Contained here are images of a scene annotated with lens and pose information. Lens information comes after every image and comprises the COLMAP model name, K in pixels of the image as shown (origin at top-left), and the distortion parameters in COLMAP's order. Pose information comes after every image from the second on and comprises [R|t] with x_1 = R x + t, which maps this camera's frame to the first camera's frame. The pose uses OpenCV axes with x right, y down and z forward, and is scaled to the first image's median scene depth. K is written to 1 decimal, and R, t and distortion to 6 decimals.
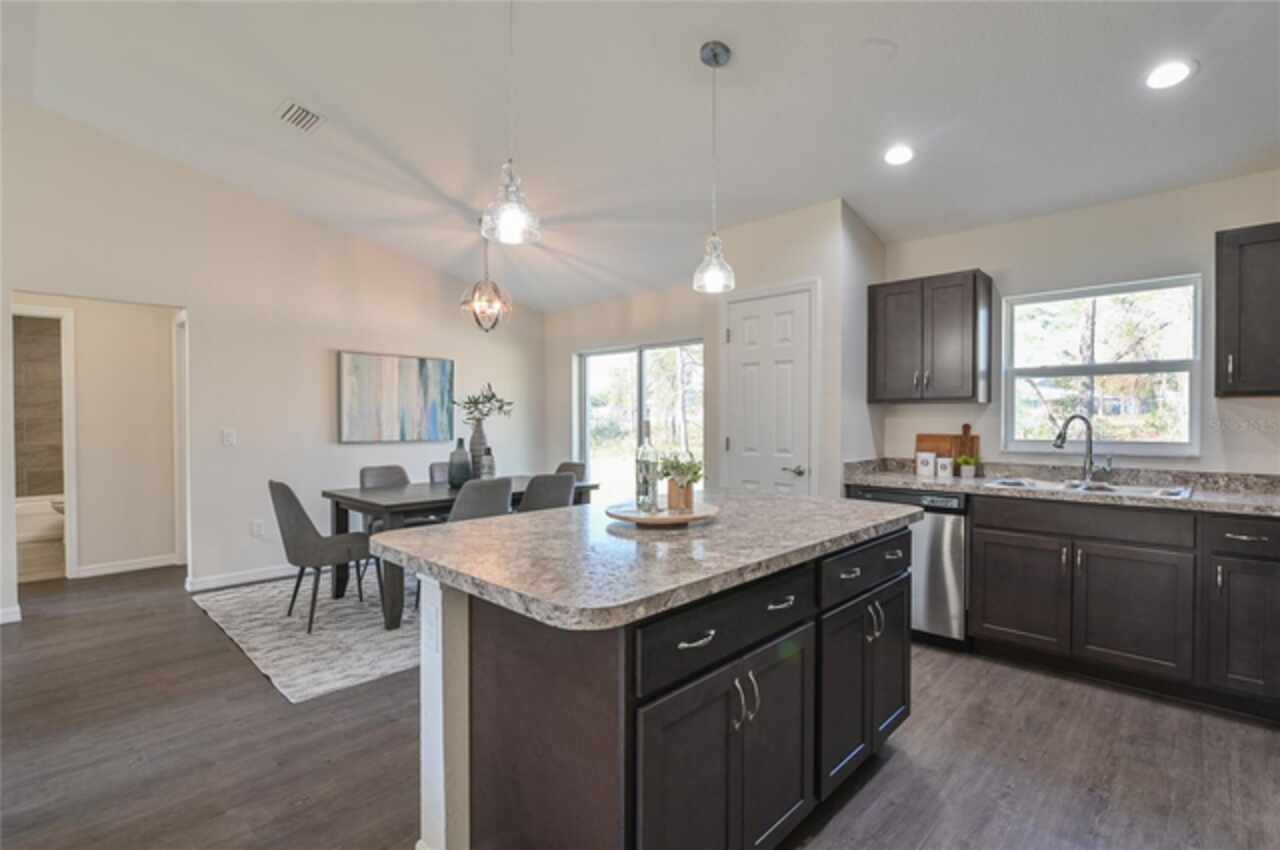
lens RADIAL K [[597.9, 0, 640.0], [0, 597.9, 425.0], [0, 0, 1]] dist [0.000073, 0.000171]
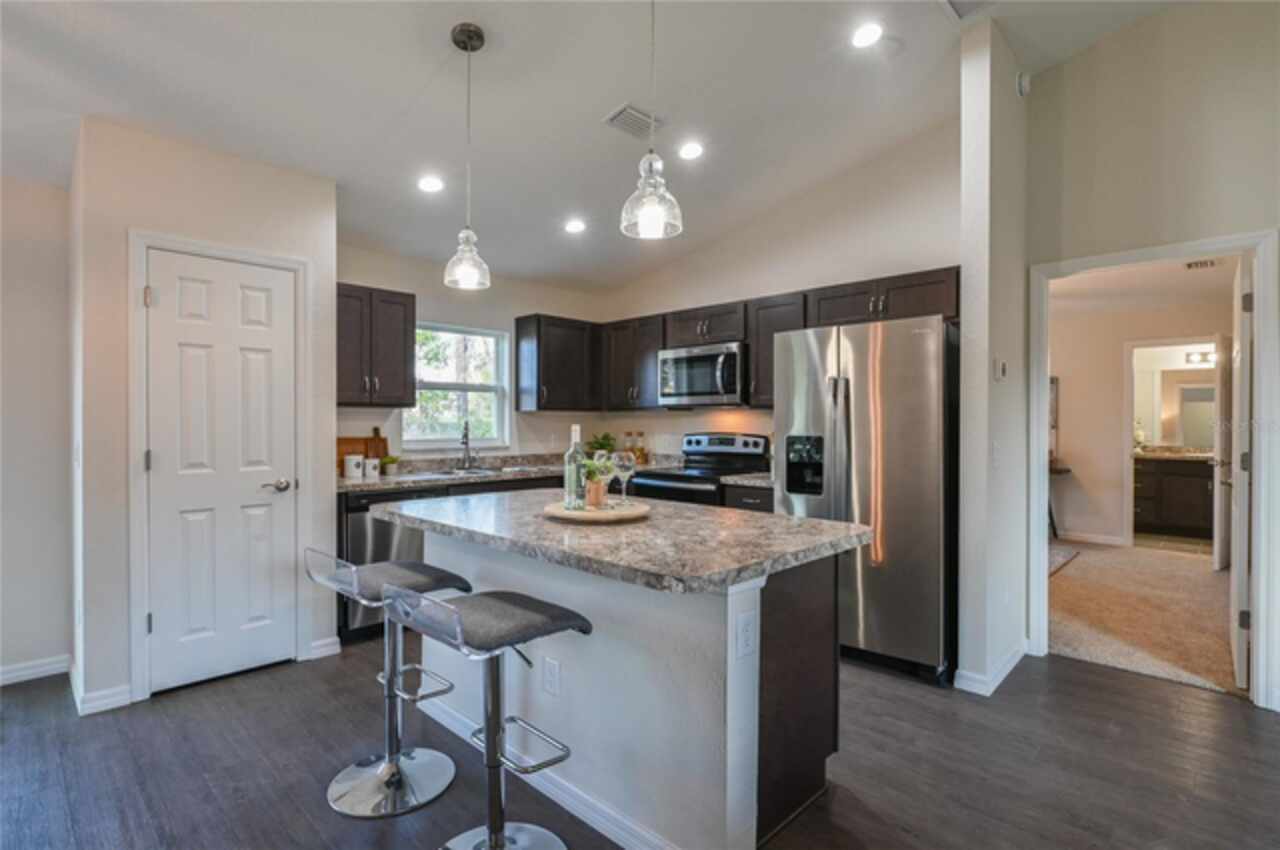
lens RADIAL K [[588.7, 0, 686.6], [0, 588.7, 426.2], [0, 0, 1]] dist [-0.004619, -0.000445]
pose [[-0.015854, -0.005560, 0.999859, -0.566392], [0.009388, 0.999940, 0.005710, -0.004518], [-0.999830, 0.009477, -0.015801, 0.465491]]
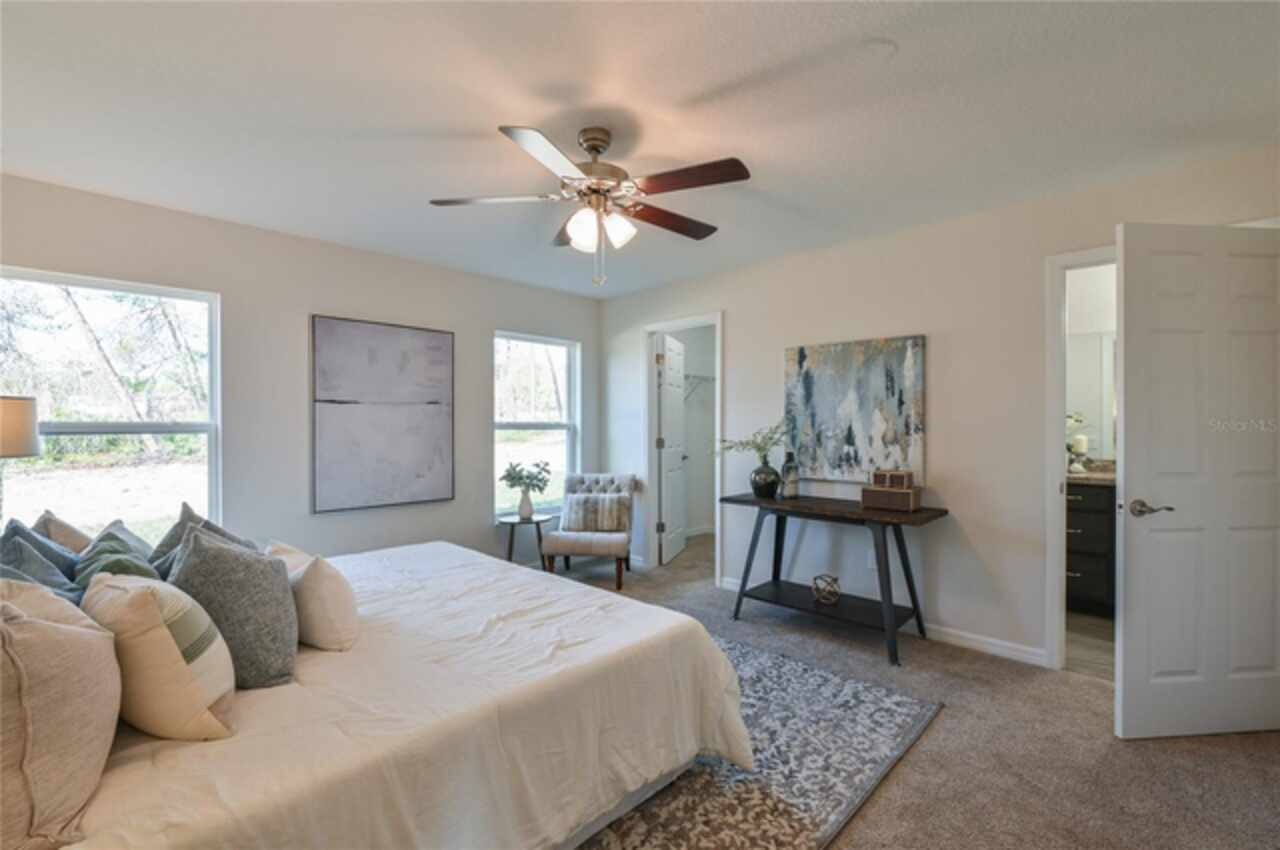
lens RADIAL K [[587.1, 0, 640.0], [0, 587.1, 425.0], [0, 0, 1]] dist [-0.000855, -0.000199]
pose [[-0.023081, 0.000129, 0.999734, 0.629037], [0.011340, 0.999936, 0.000133, 0.013127], [-0.999669, 0.011341, -0.023081, -0.507430]]
